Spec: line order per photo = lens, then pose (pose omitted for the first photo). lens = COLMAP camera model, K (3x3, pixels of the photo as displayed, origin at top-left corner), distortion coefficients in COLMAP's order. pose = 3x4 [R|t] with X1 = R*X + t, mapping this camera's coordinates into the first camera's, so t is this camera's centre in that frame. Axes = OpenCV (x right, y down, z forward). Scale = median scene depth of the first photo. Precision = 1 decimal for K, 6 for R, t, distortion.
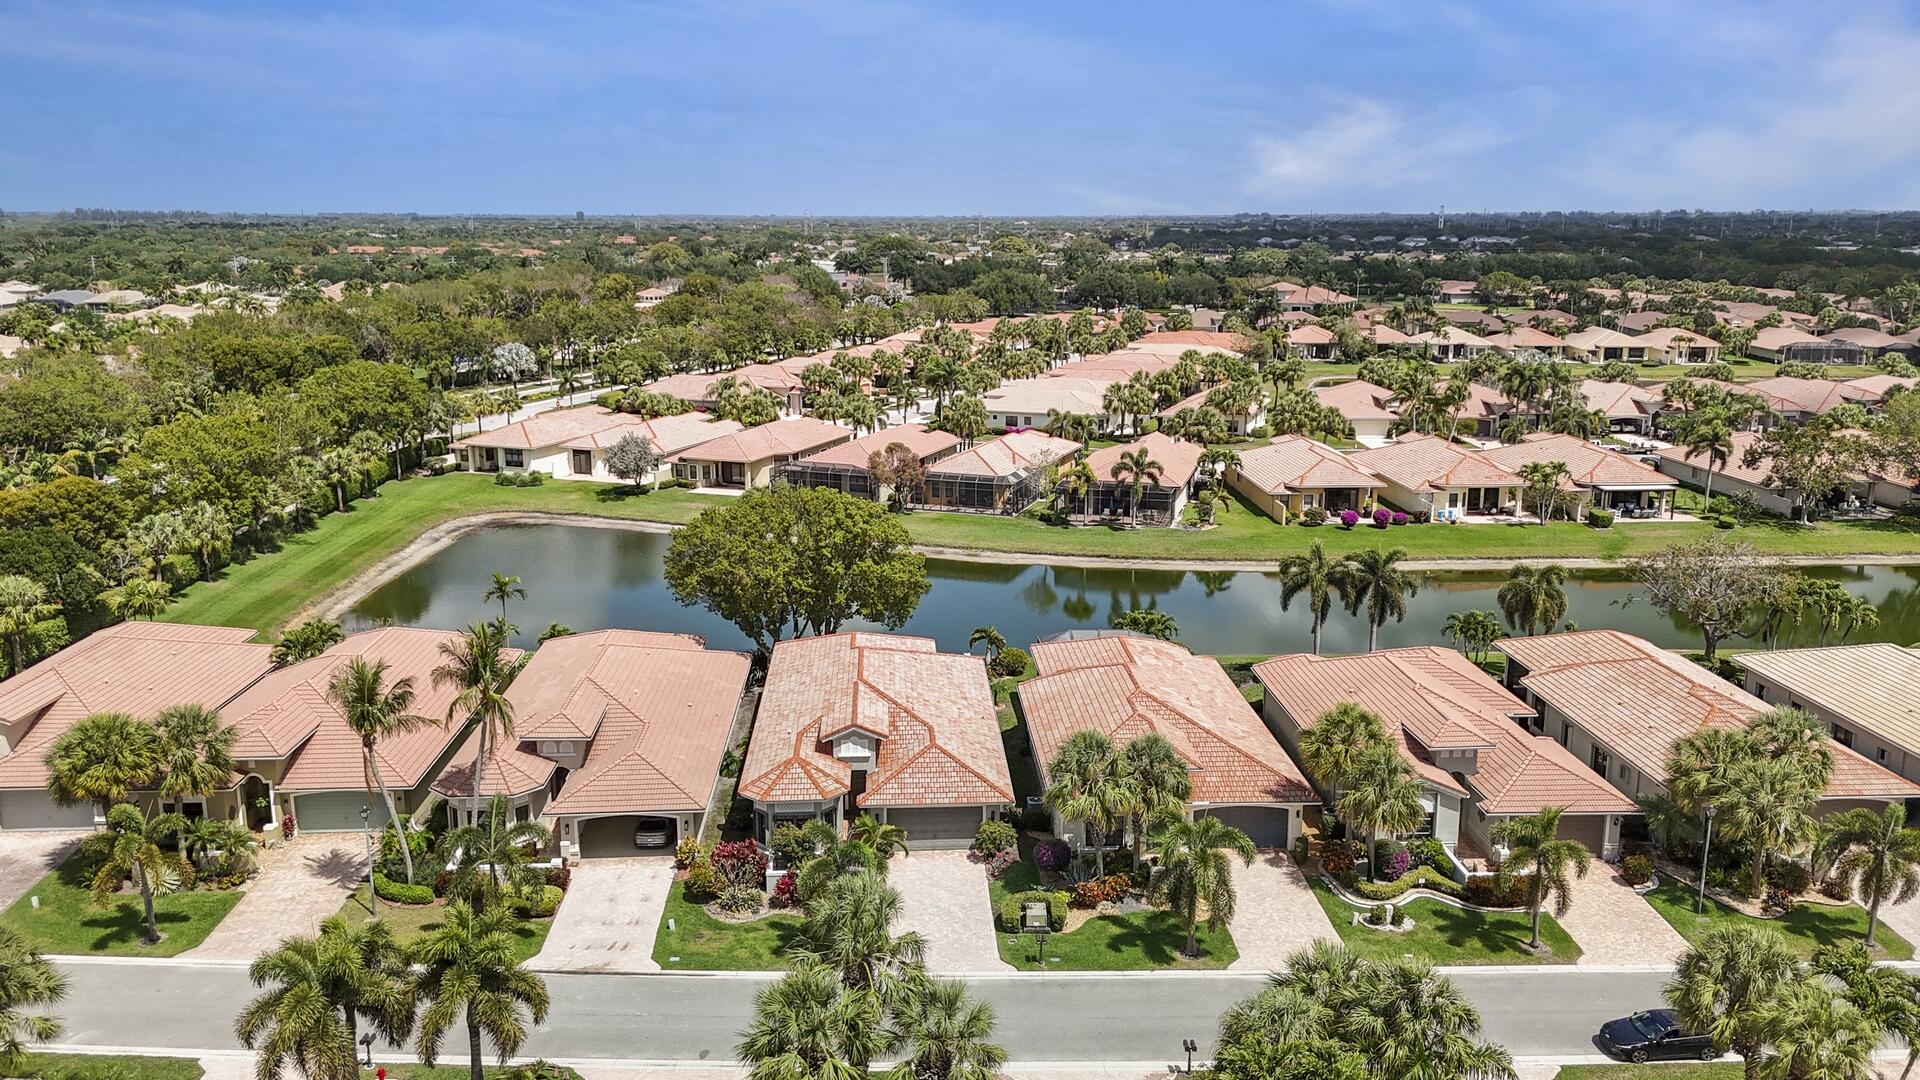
lens RADIAL K [[1614.7, 0, 960.0], [0, 1614.7, 540.0], [0, 0, 1]] dist [0.087613, -0.103321]
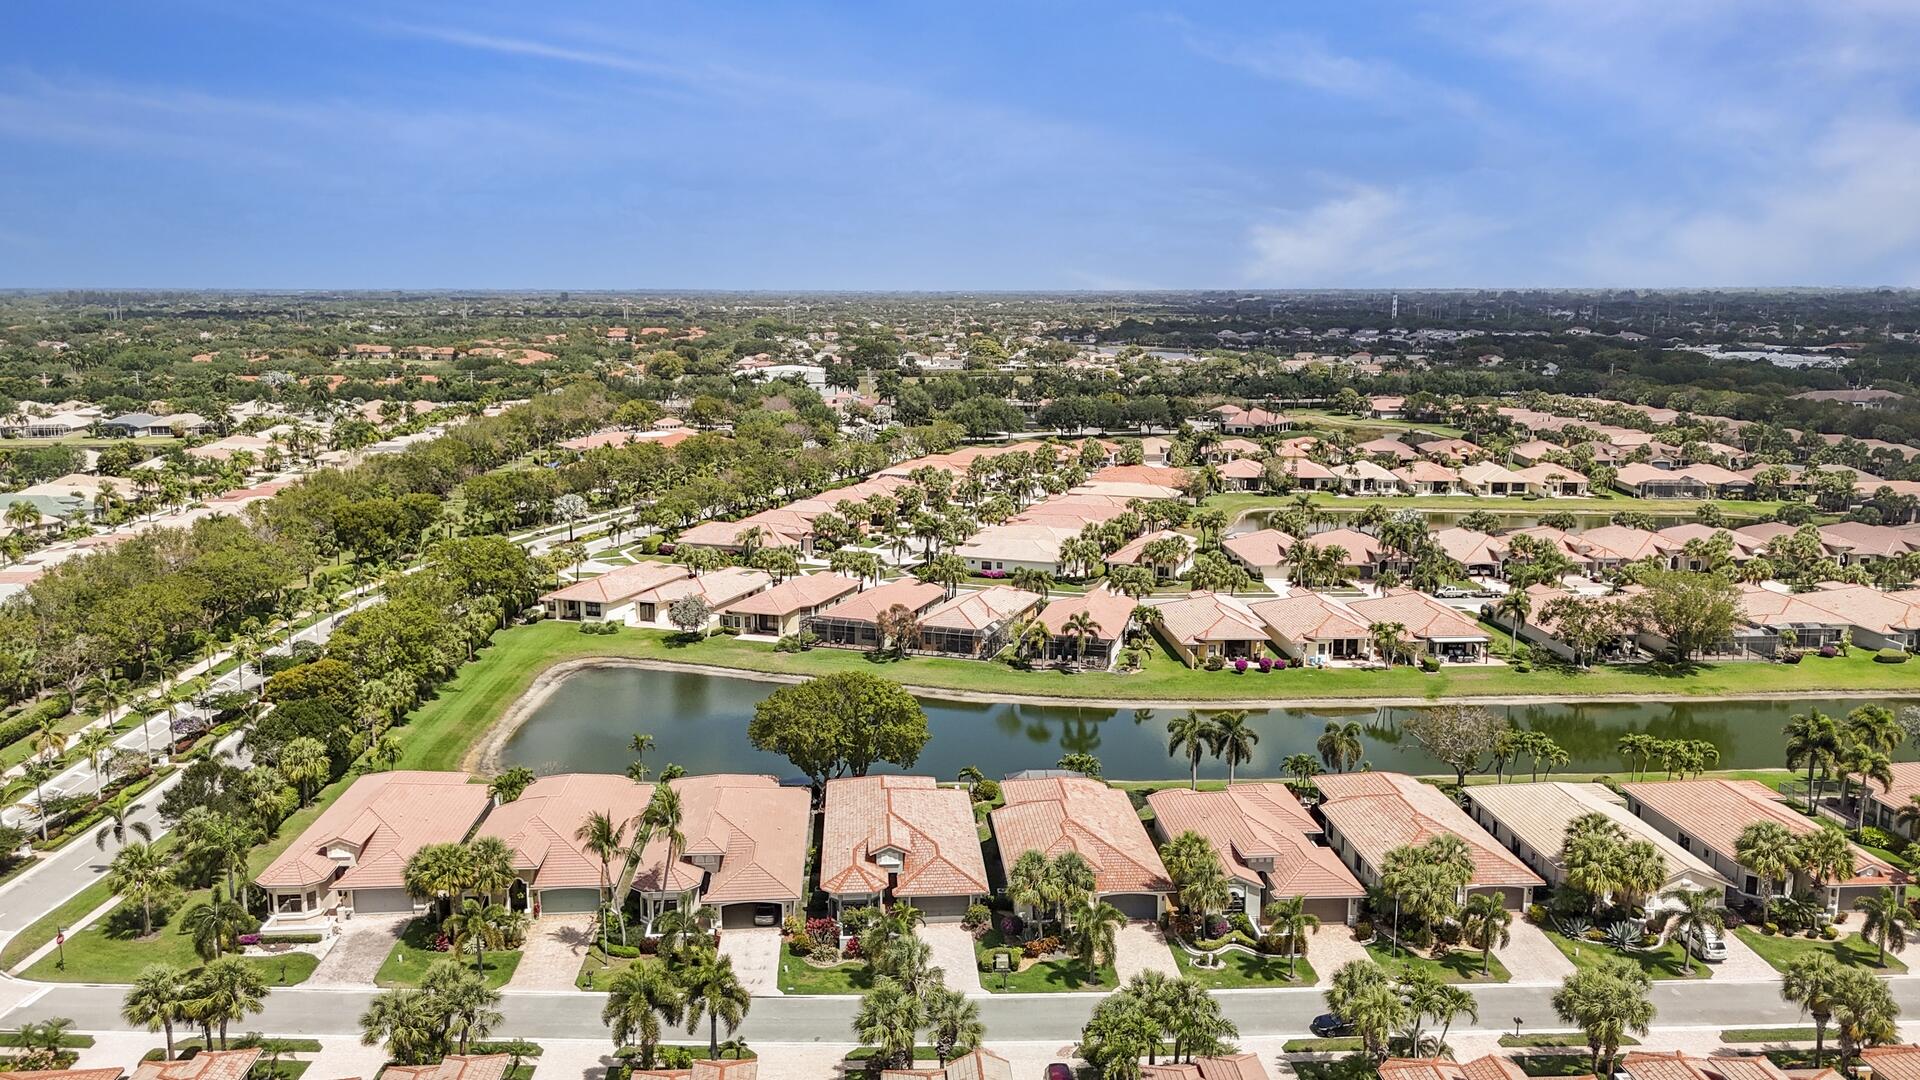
lens RADIAL K [[1608.0, 0, 956.0], [0, 1608.0, 534.1], [0, 0, 1]] dist [0.145241, -0.368605]
pose [[0.999912, -0.004551, 0.012489, -0.009045], [0.005095, 0.999024, -0.043879, -0.062249], [-0.012277, 0.043939, 0.998959, -0.314655]]
